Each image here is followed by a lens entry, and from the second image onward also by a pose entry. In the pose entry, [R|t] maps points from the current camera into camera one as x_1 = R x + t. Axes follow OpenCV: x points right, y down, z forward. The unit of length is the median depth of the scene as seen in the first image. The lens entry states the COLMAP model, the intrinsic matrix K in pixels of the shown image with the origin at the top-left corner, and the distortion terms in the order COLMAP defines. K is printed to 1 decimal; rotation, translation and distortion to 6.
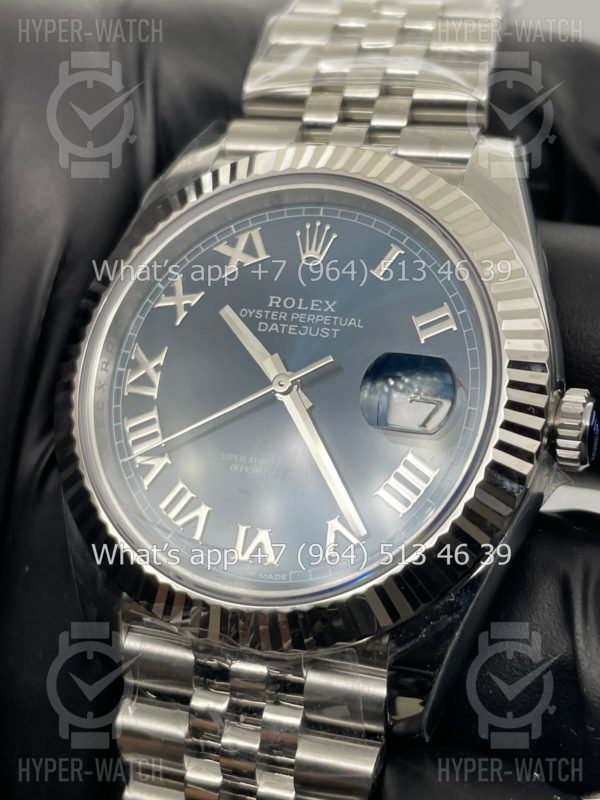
lens RADIAL K [[1220.3, 0, 304.7], [0, 1220.3, 401.8], [0, 0, 1]] dist [0.008599, 0.000000]
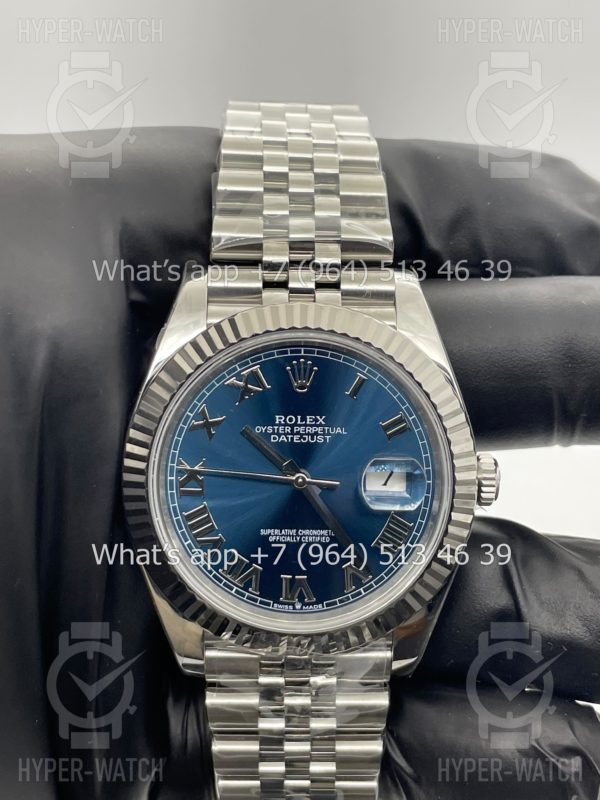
lens RADIAL K [[1220.3, 0, 300.6], [0, 1220.3, 392.7], [0, 0, 1]] dist [0.008599, 0.000000]
pose [[0.929542, -0.177468, 0.323197, -0.459283], [0.084673, 0.955865, 0.281341, -0.513542], [-0.358862, -0.234153, 0.903543, -0.294157]]
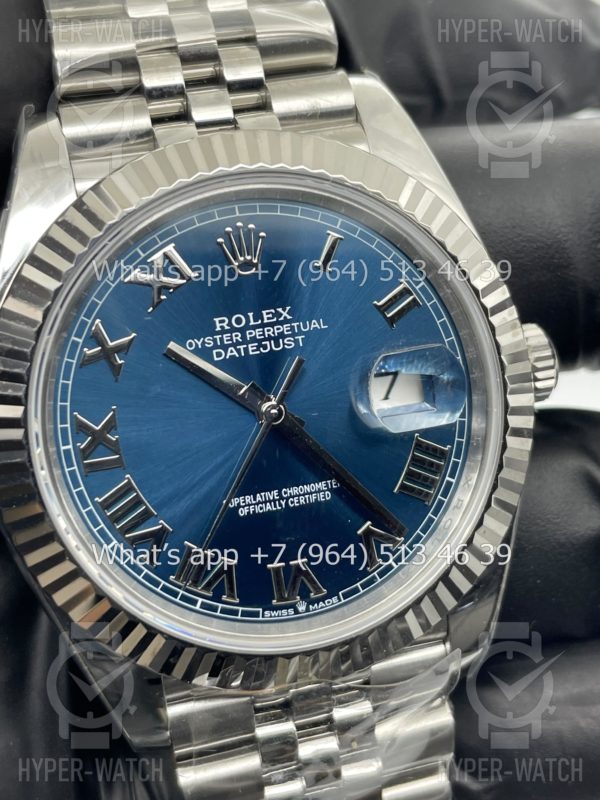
lens RADIAL K [[1220.3, 0, 303.1], [0, 1220.3, 393.1], [0, 0, 1]] dist [0.008599, 0.000000]
pose [[0.810270, -0.340489, 0.477000, -0.423935], [0.206029, 0.927456, 0.312054, -0.303936], [-0.548648, -0.154572, 0.821640, 0.218648]]
